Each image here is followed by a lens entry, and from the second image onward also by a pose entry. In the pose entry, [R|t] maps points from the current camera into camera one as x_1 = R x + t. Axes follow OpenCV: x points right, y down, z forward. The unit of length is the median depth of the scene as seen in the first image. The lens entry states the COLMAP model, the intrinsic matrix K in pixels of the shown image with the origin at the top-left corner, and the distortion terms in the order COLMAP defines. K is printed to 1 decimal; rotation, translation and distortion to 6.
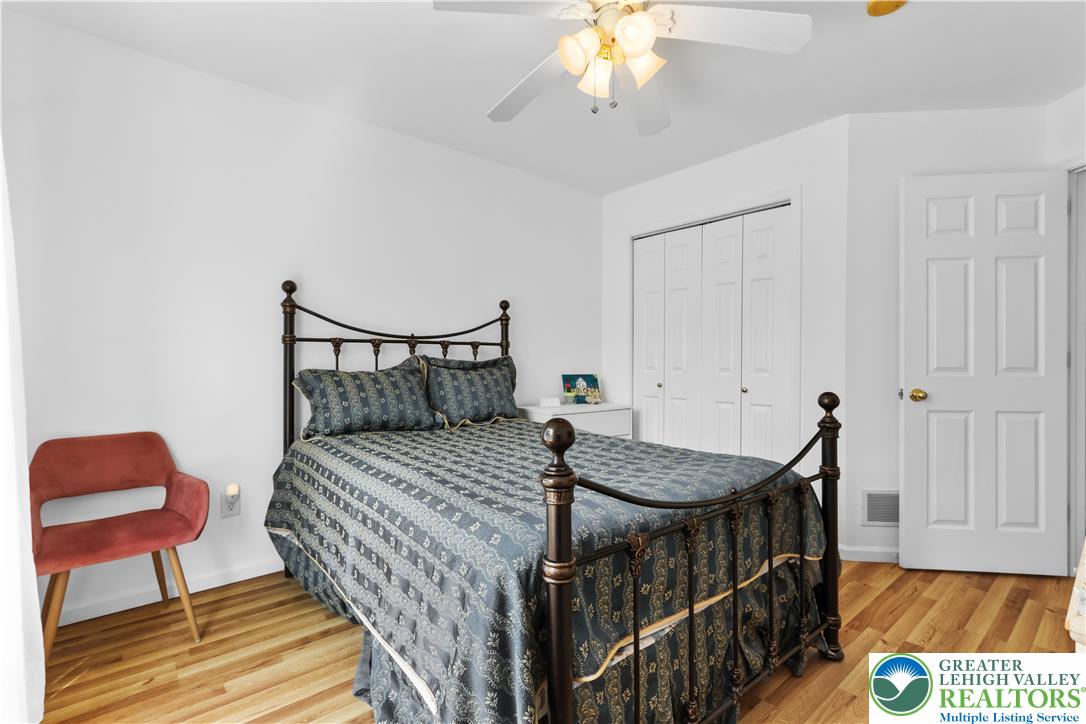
lens RADIAL K [[501.4, 0, 542.1], [0, 501.4, 360.2], [0, 0, 1]] dist [0.003400, 0.000798]
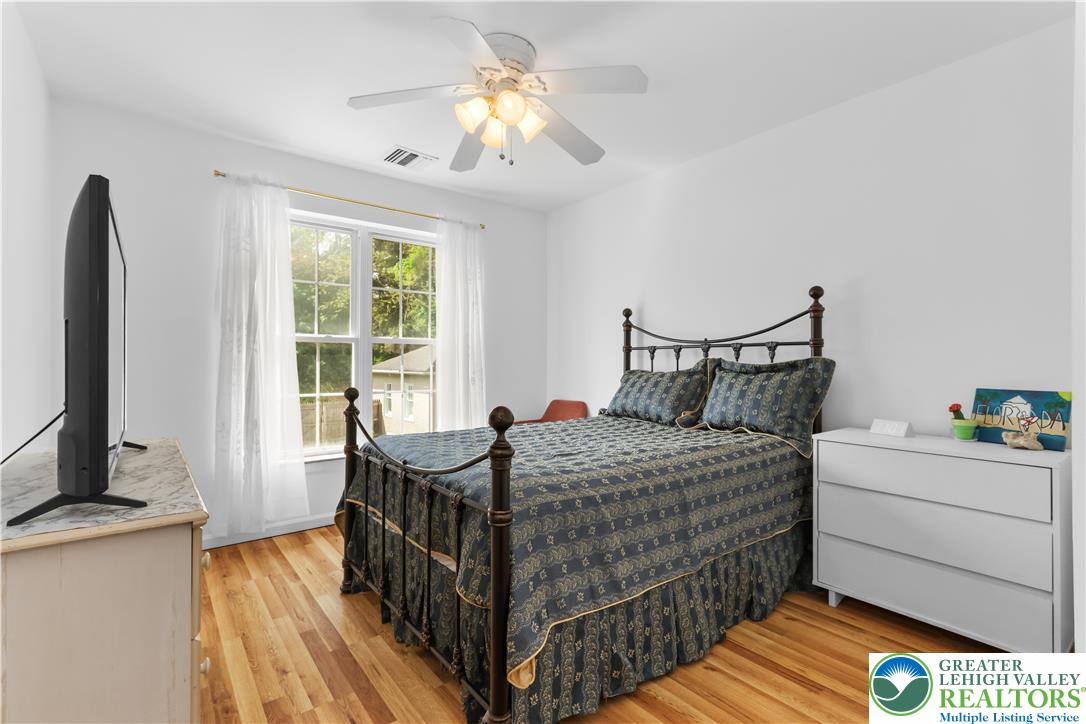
lens RADIAL K [[501.4, 0, 542.4], [0, 501.4, 362.5], [0, 0, 1]] dist [0.003400, 0.000798]
pose [[-0.027278, -0.000759, -0.999628, 0.781919], [0.001169, 0.999999, -0.000791, -0.001053], [0.999627, -0.001191, -0.027277, 0.651415]]
